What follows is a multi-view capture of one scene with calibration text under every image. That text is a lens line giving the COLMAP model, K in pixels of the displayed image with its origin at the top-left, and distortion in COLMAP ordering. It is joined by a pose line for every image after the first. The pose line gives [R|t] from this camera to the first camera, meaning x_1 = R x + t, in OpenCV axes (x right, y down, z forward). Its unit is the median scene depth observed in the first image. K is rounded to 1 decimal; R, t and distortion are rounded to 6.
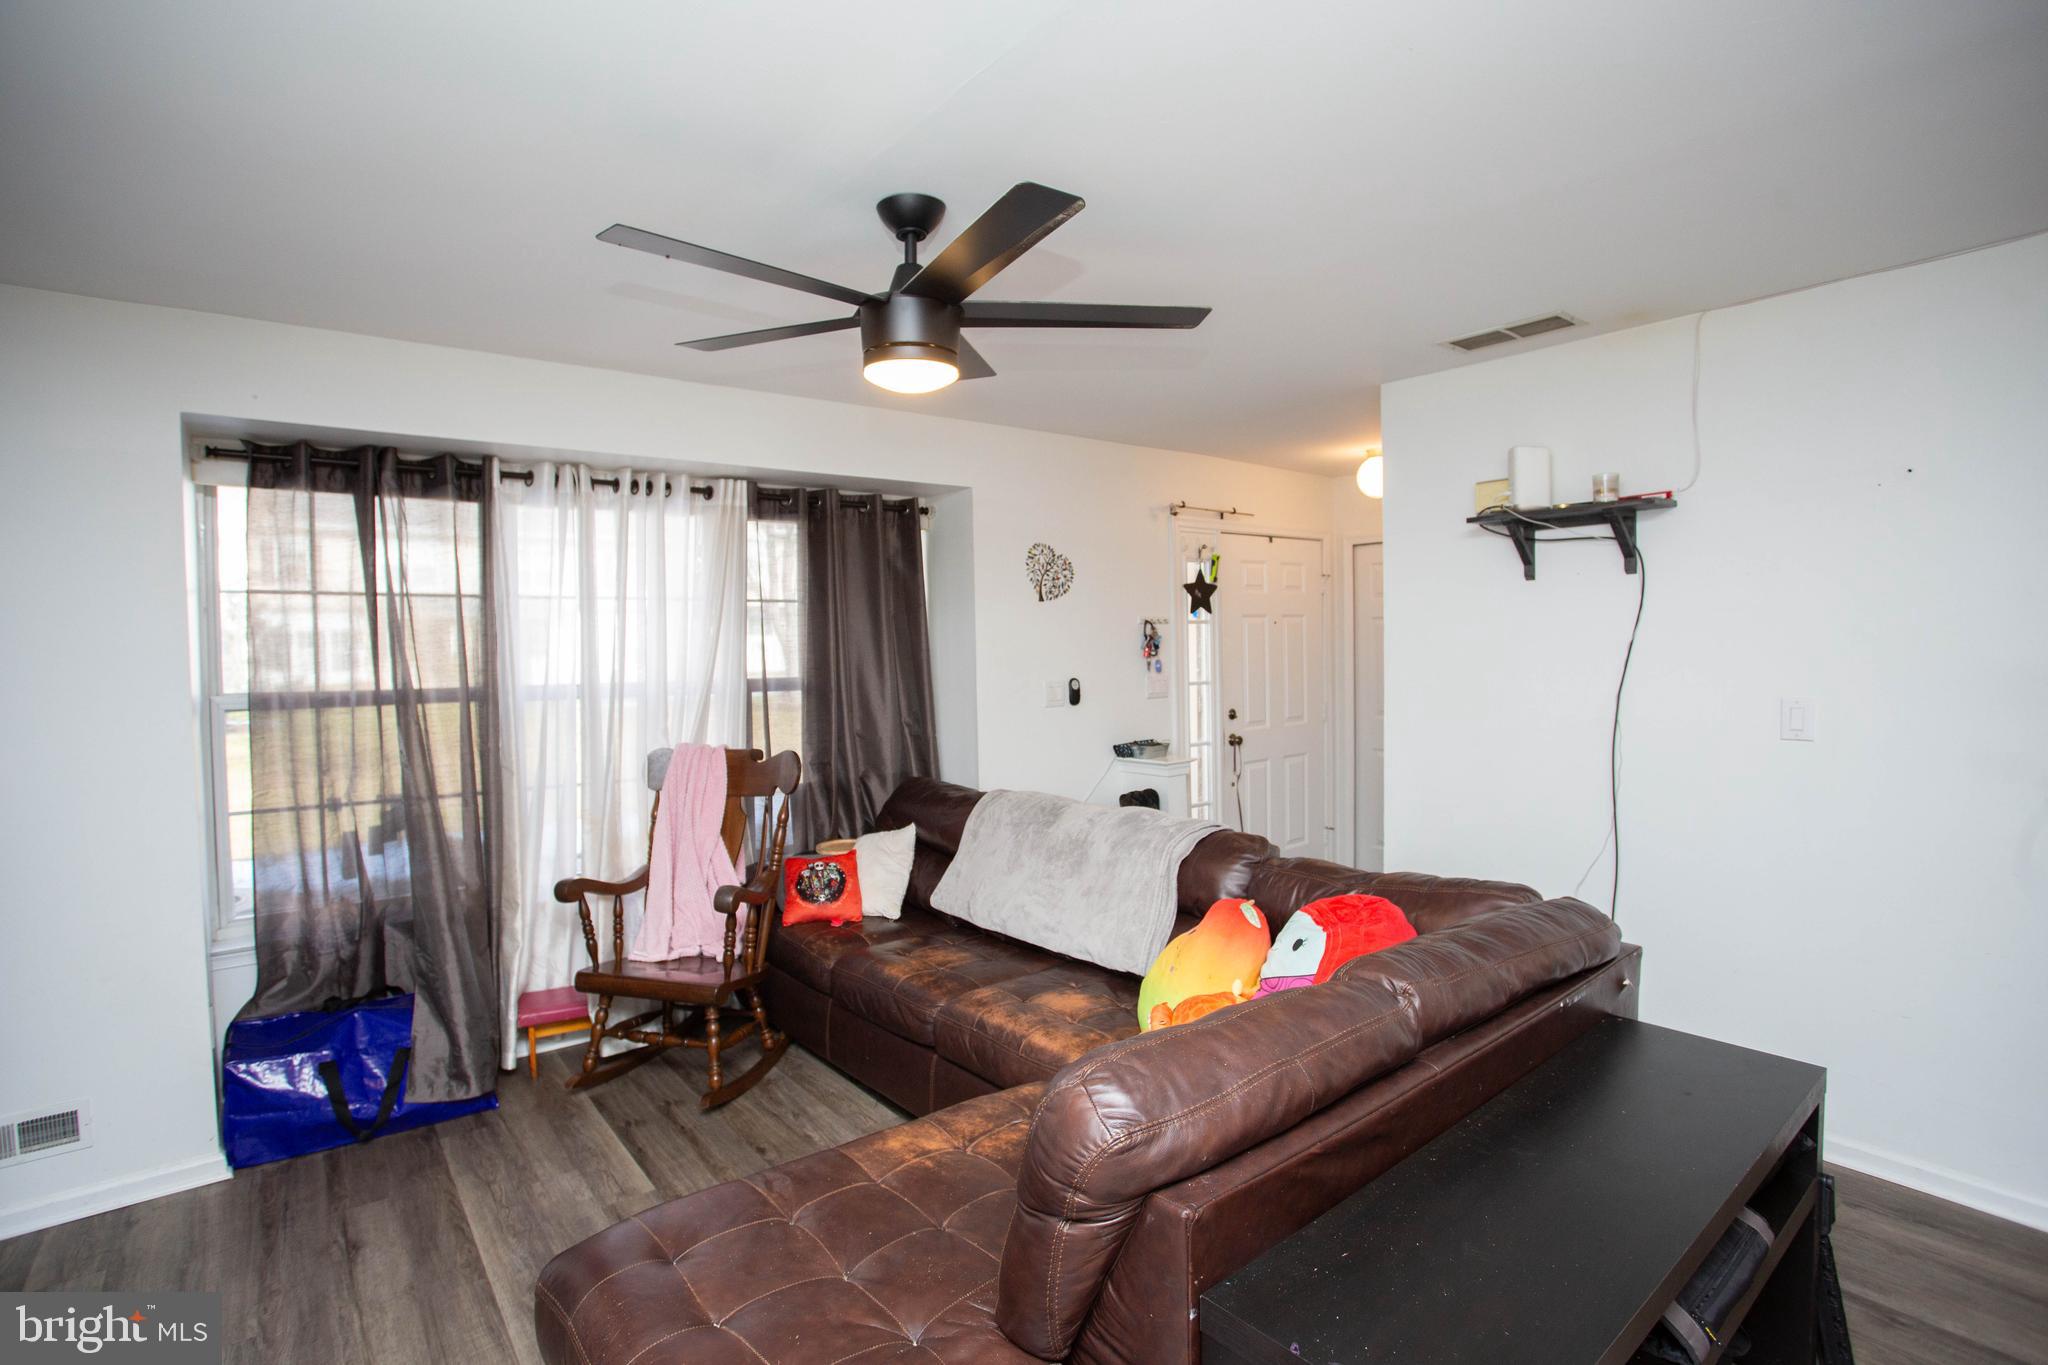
lens RADIAL K [[1025.0, 0, 1016.9], [0, 1025.0, 684.4], [0, 0, 1]] dist [-0.079382, 0.034203]
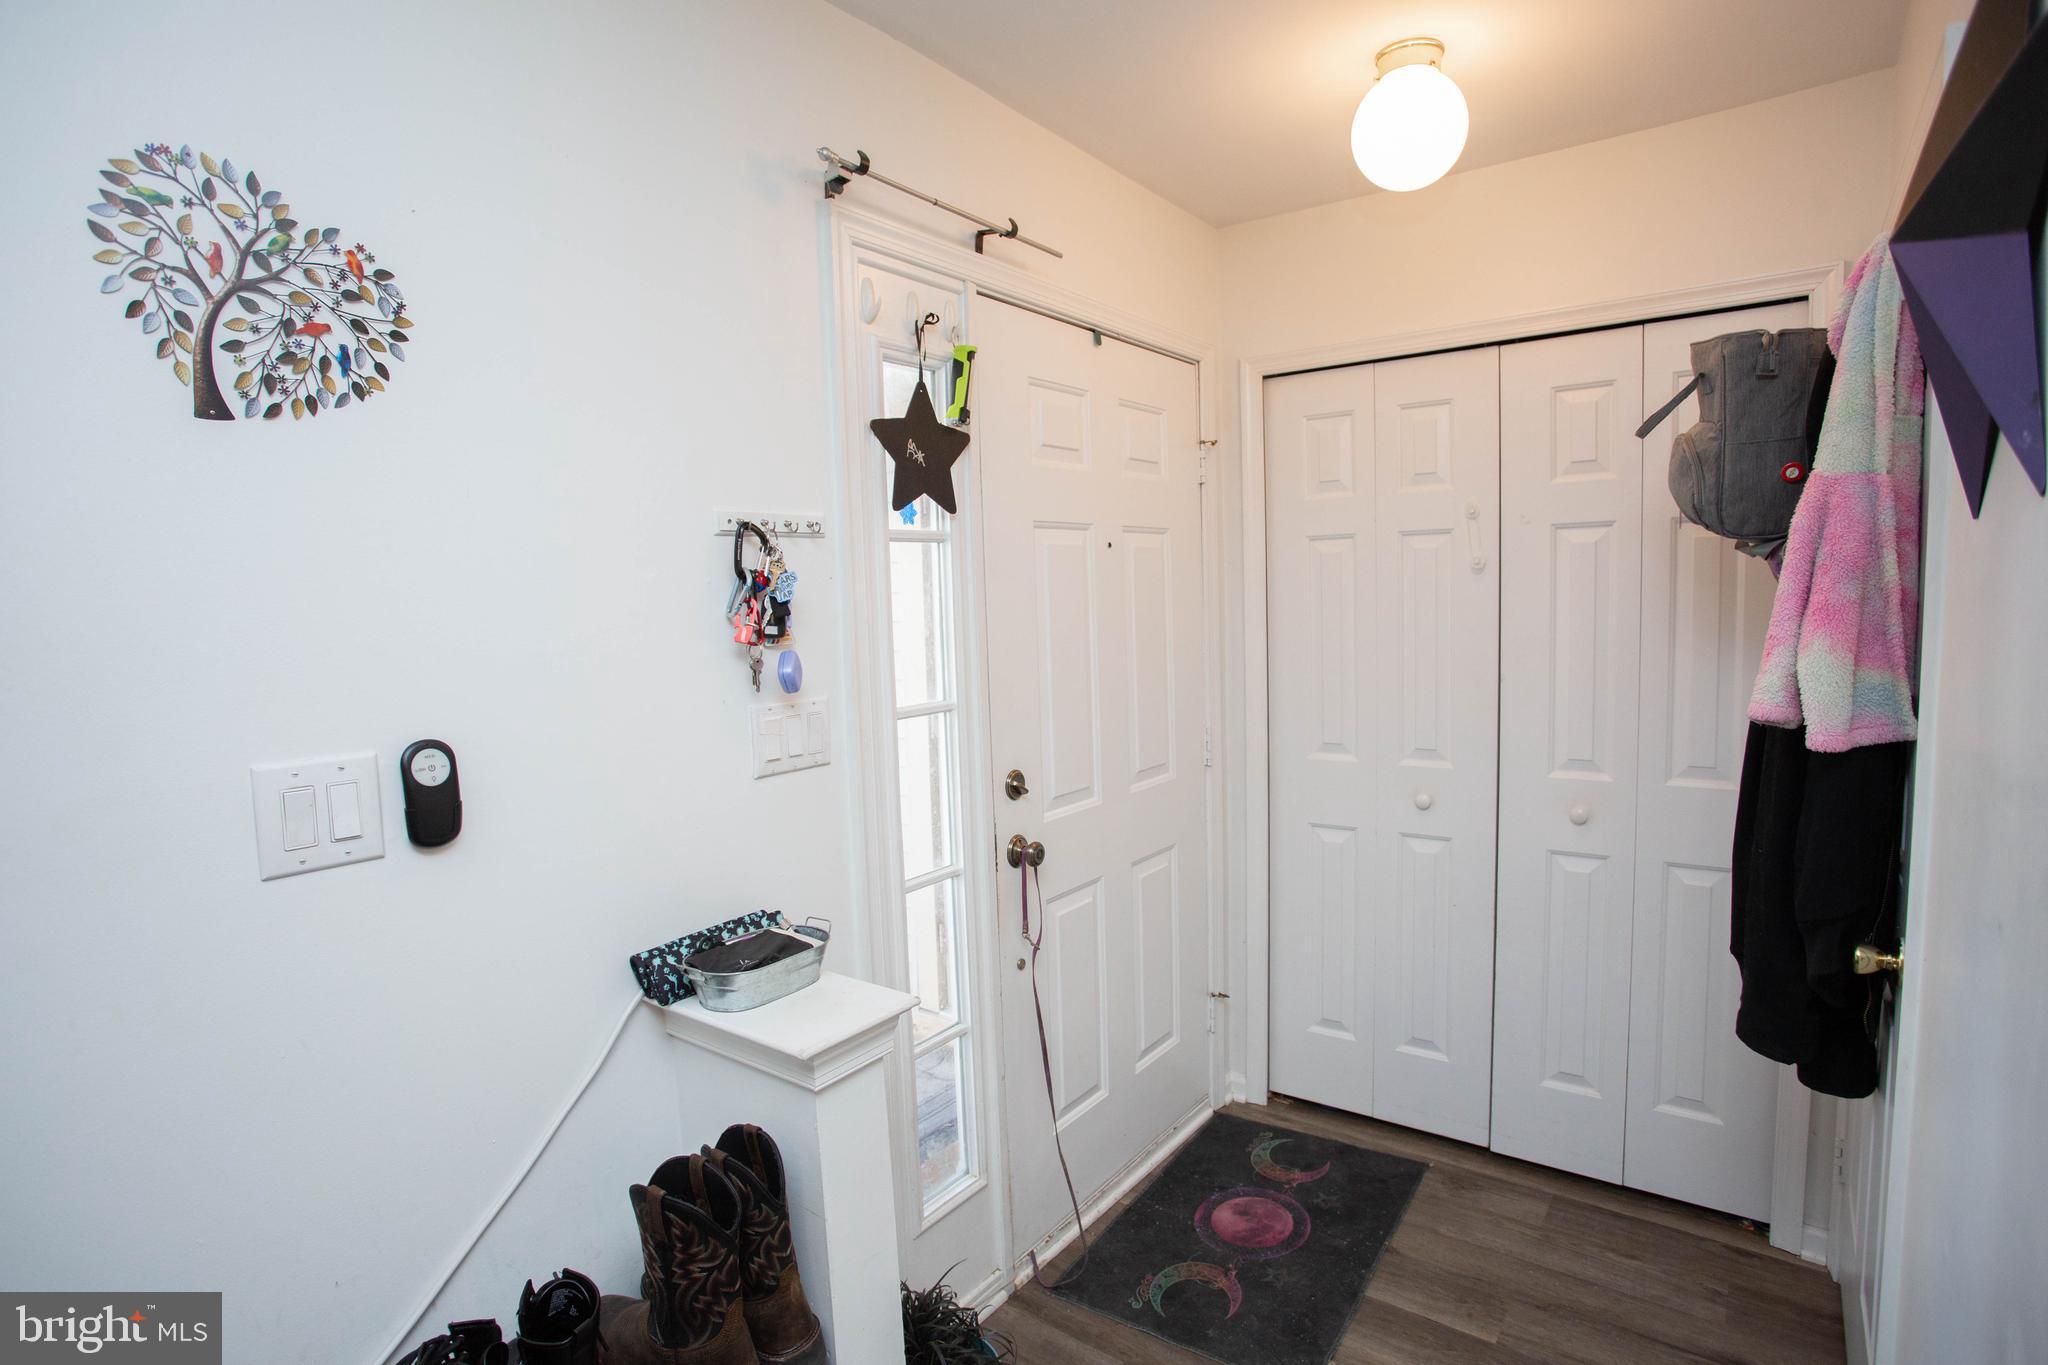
lens RADIAL K [[1025.0, 0, 1016.9], [0, 1025.0, 684.4], [0, 0, 1]] dist [-0.079382, 0.034203]
pose [[0.967234, -0.031919, 0.251873, 0.121262], [0.022614, 0.998954, 0.039752, -0.024261], [-0.252879, -0.032754, 0.966943, 0.656939]]
